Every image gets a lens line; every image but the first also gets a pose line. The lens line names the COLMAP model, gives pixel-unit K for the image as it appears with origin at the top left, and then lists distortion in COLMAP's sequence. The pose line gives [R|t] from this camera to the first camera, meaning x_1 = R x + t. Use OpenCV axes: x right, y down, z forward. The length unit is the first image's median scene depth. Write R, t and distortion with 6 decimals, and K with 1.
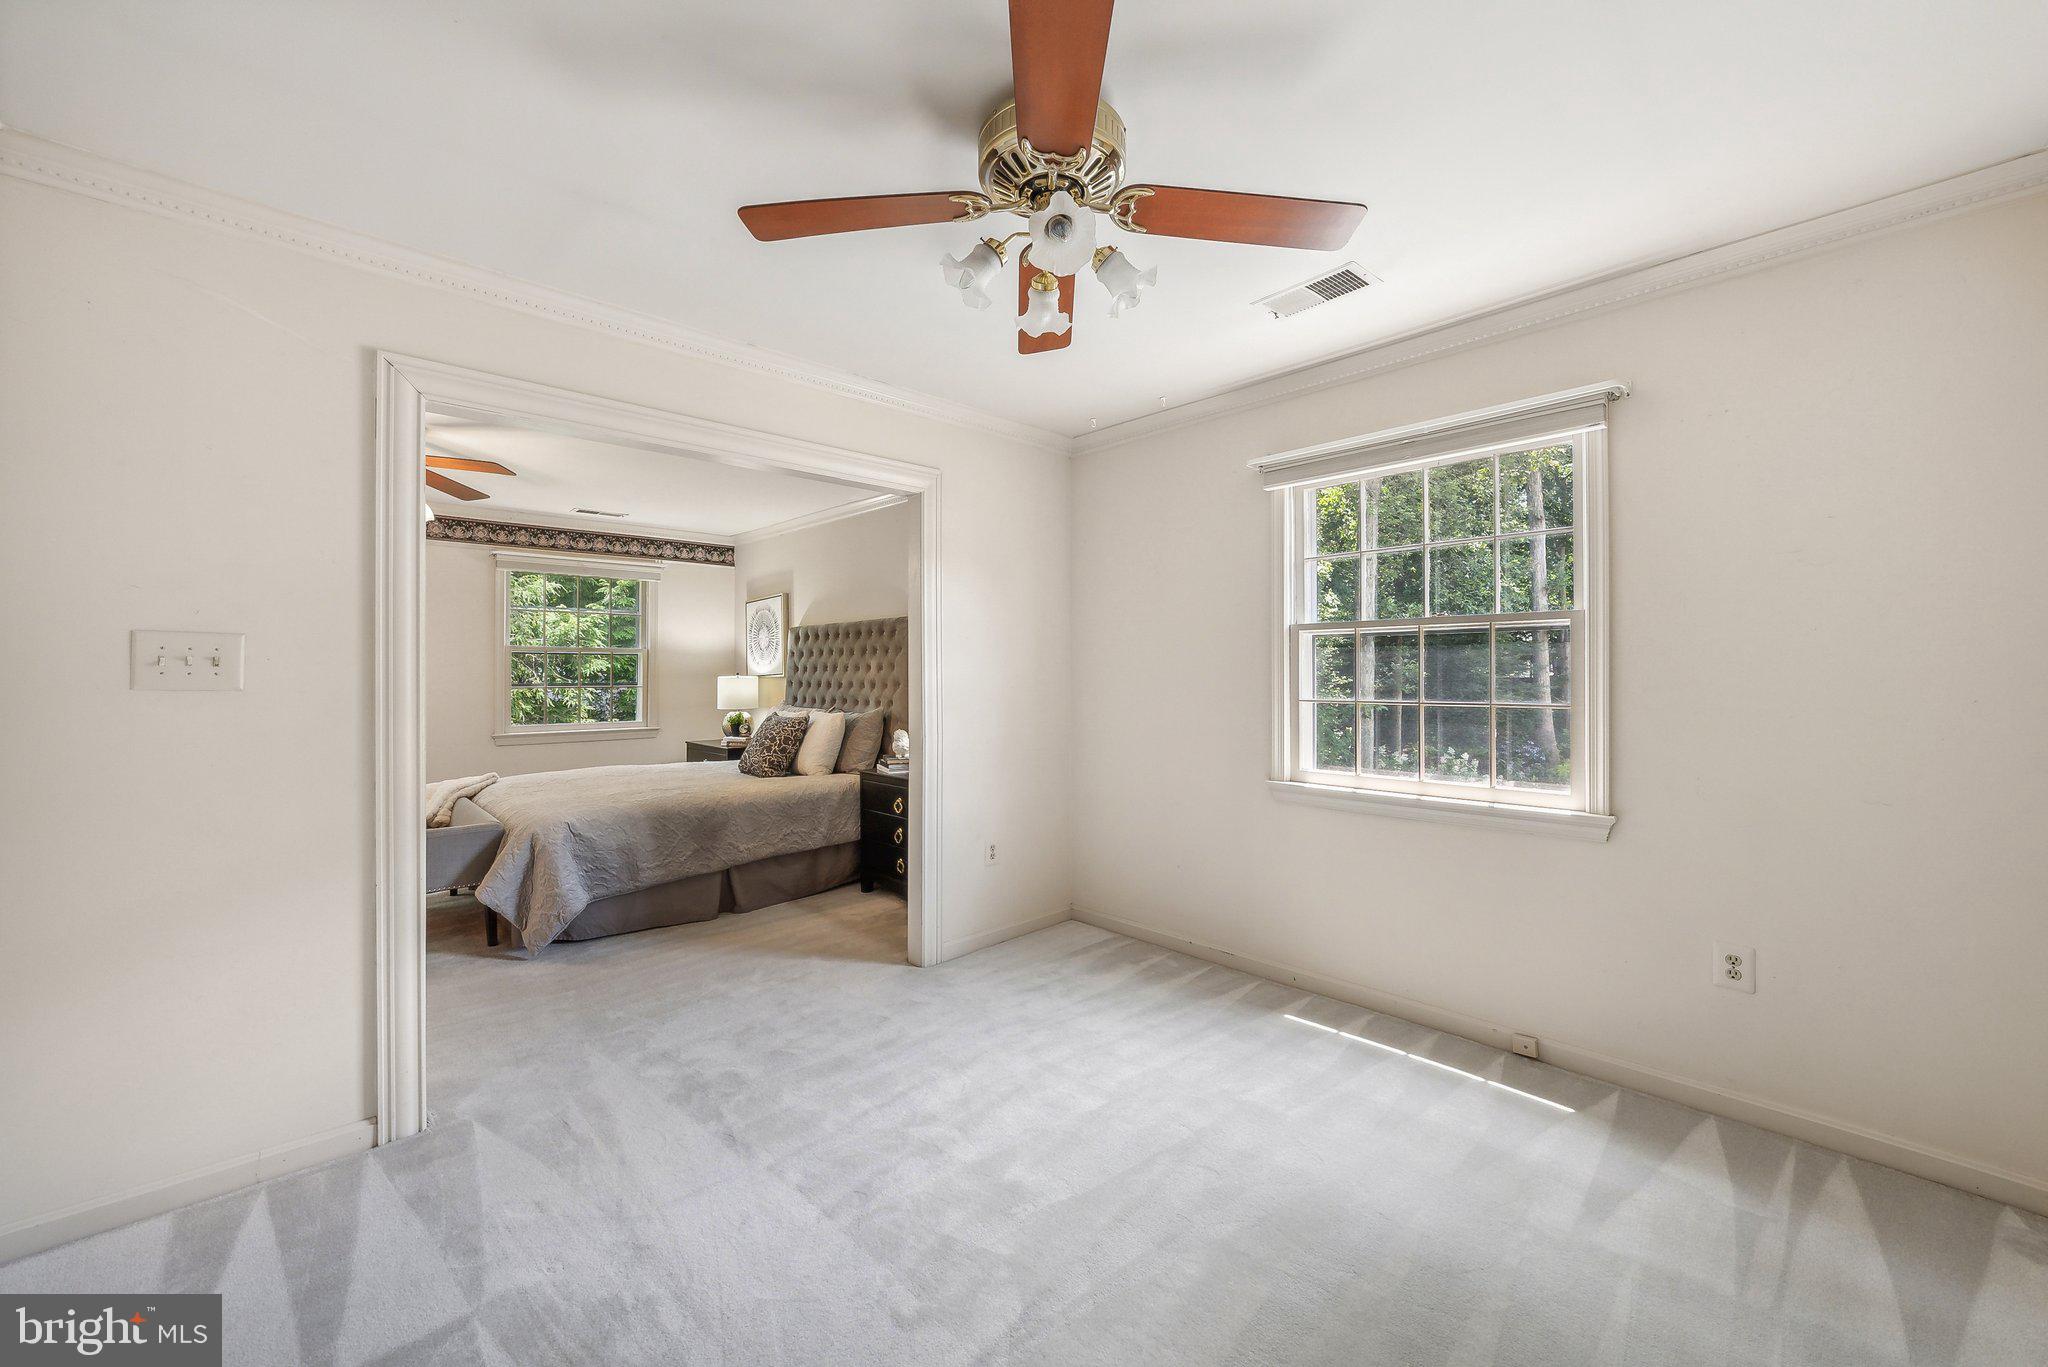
lens RADIAL K [[796.2, 0, 1024.0], [0, 796.2, 683.5], [0, 0, 1]] dist [-0.000930, -0.000169]
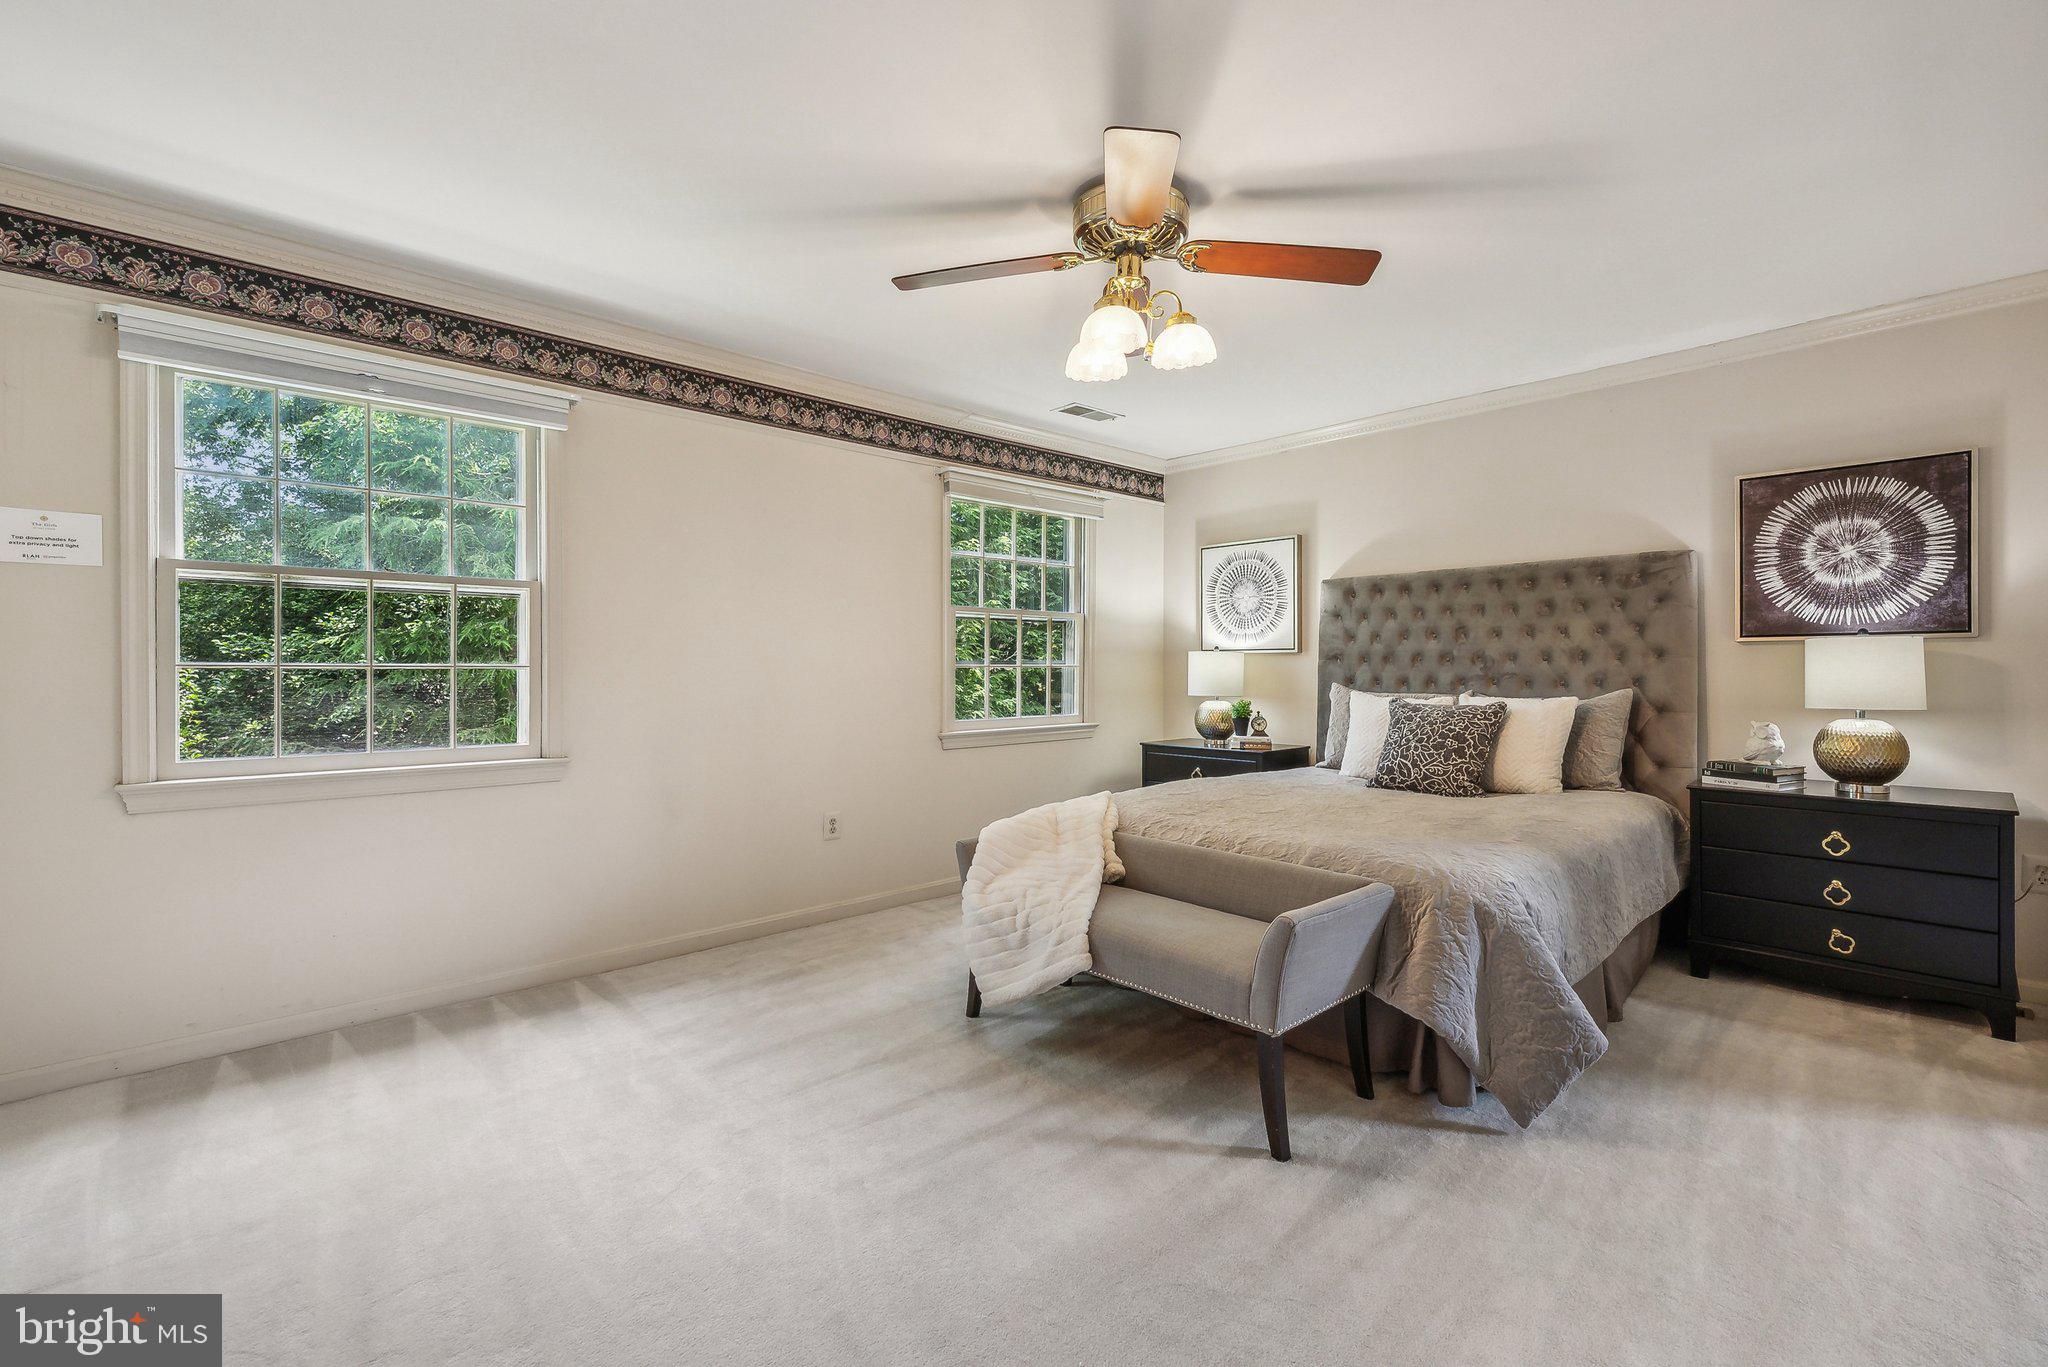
lens RADIAL K [[874.5, 0, 1024.0], [0, 874.5, 683.5], [0, 0, 1]] dist [-0.002053, -0.000390]
pose [[0.999932, -0.004873, -0.010599, -0.586262], [0.004911, 0.999981, 0.003604, 0.018416], [0.010581, -0.003656, 0.999937, 0.239664]]
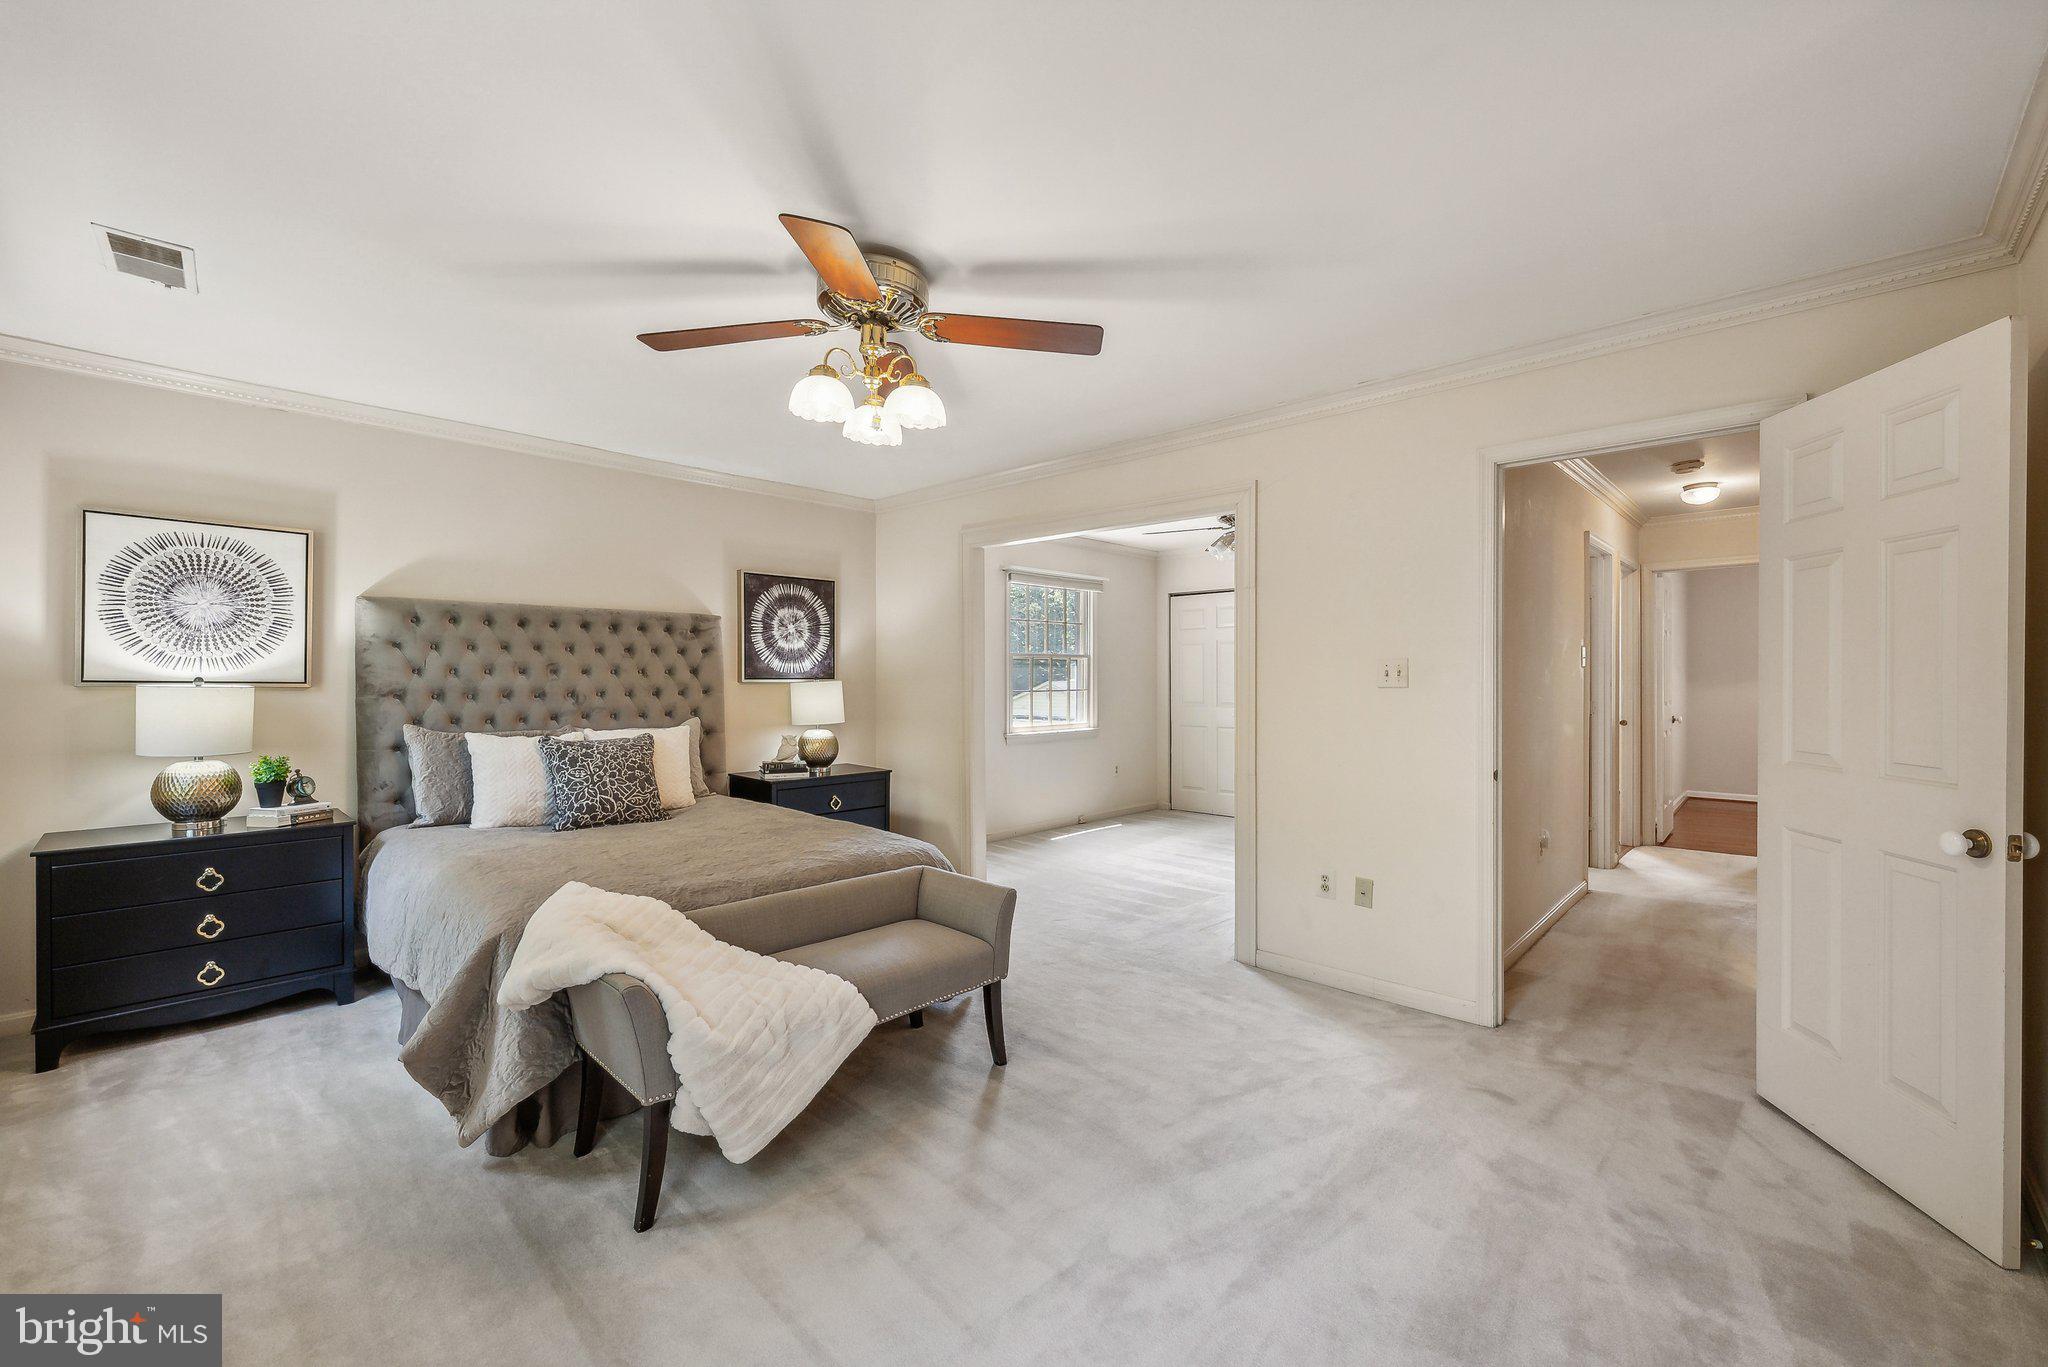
lens RADIAL K [[837.6, 0, 1025.2], [0, 837.6, 677.8], [0, 0, 1]] dist [-0.000475, 0.000034]
pose [[-0.041622, 0.003730, 0.999126, -0.959014], [0.019032, 0.999815, -0.002939, -0.002574], [-0.998952, 0.018893, -0.041685, 0.598415]]
